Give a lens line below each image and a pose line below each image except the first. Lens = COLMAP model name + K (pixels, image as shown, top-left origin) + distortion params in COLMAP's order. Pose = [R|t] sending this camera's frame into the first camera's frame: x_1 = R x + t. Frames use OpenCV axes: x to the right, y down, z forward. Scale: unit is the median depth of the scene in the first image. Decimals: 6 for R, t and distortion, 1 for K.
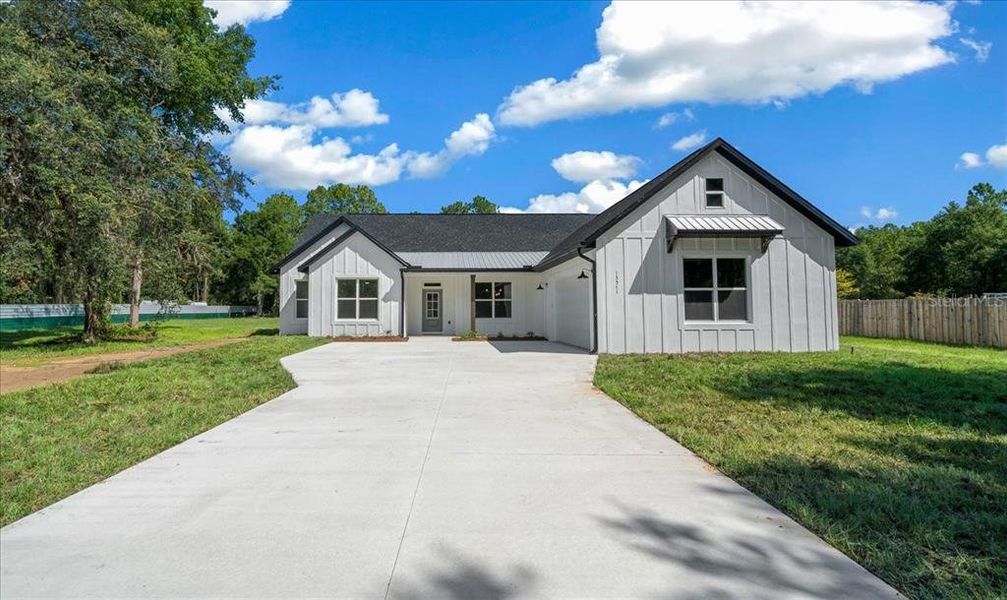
lens RADIAL K [[448.8, 0, 452.3], [0, 448.8, 281.9], [0, 0, 1]] dist [-0.001658, 0.000111]
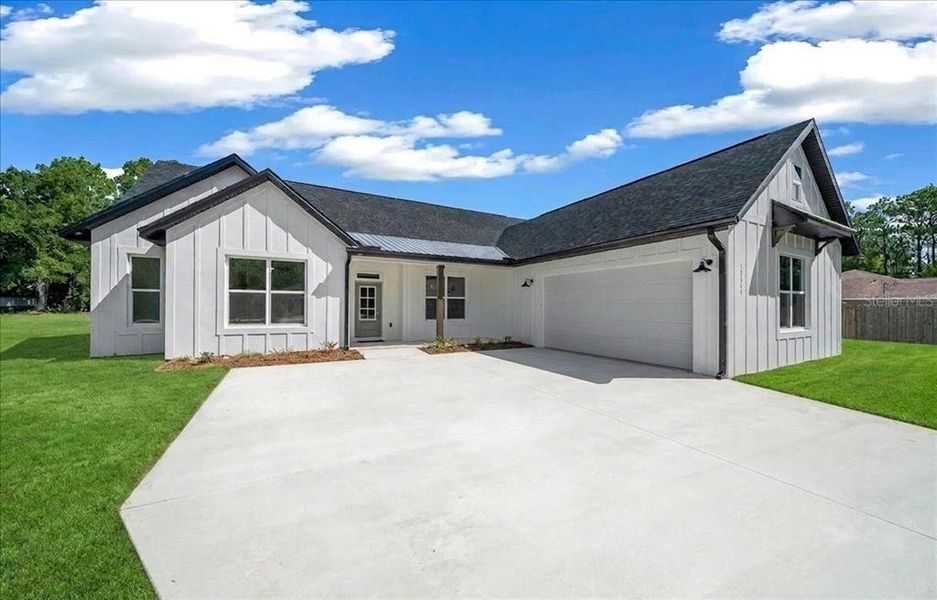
lens RADIAL K [[334.4, 0, 460.2], [0, 334.4, 302.0], [0, 0, 1]] dist [-0.001539, 0.000183]
pose [[0.882290, 0.013530, 0.470512, -0.195865], [-0.039234, 0.998222, 0.044864, 0.020822], [-0.469069, -0.058043, 0.881252, 0.476617]]
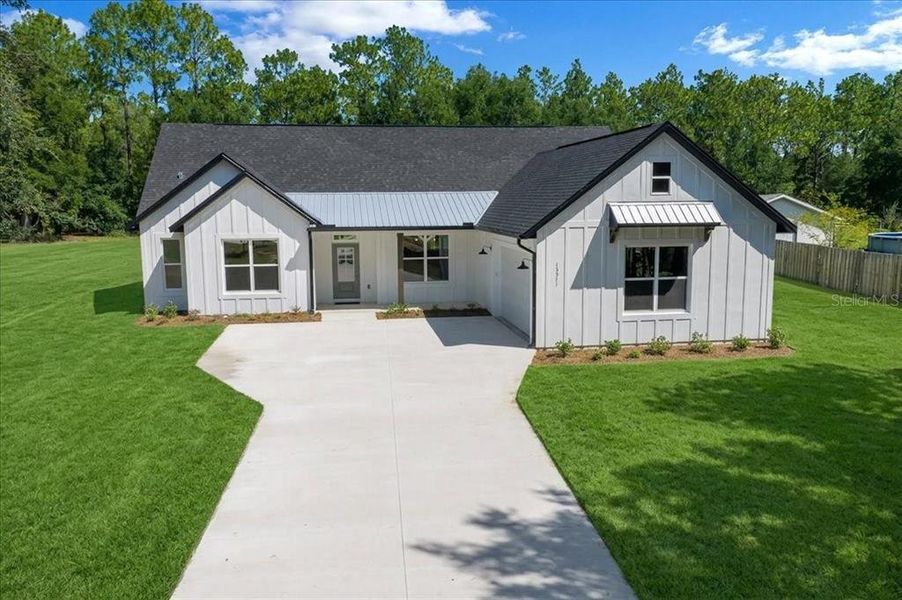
lens RADIAL K [[820.8, 0, 456.6], [0, 820.8, 299.5], [0, 0, 1]] dist [0.010446, 0.000000]
pose [[0.990301, -0.024681, 0.136728, -0.056030], [-0.003690, 0.979076, 0.203460, -0.196669], [-0.138889, -0.201991, 0.969489, -0.440495]]
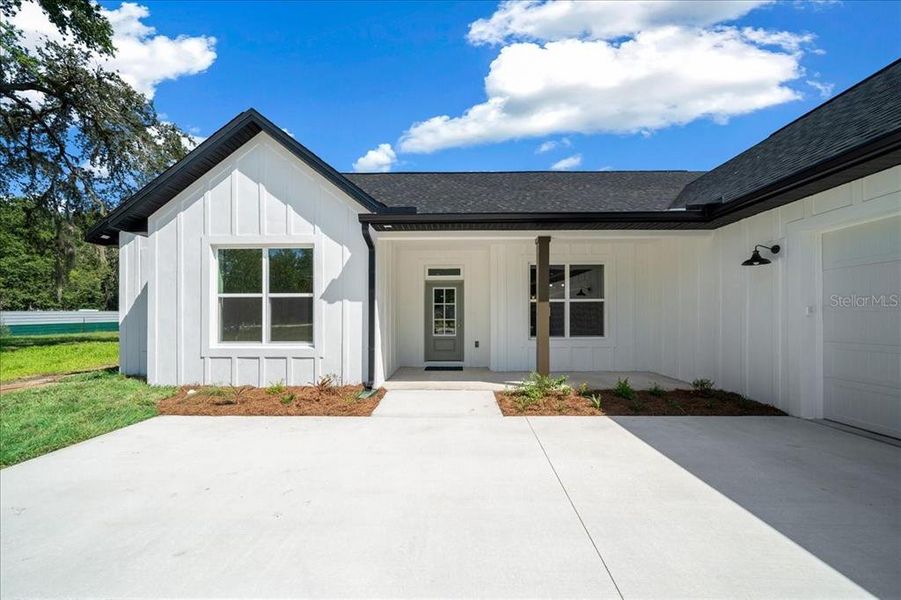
lens RADIAL K [[307.8, 0, 456.7], [0, 307.8, 316.7], [0, 0, 1]] dist [-0.002420, 0.000295]
pose [[0.999936, 0.001092, -0.011218, -0.029171], [-0.000365, 0.997908, 0.064643, 0.039241], [0.011265, -0.064635, 0.997845, 0.719376]]
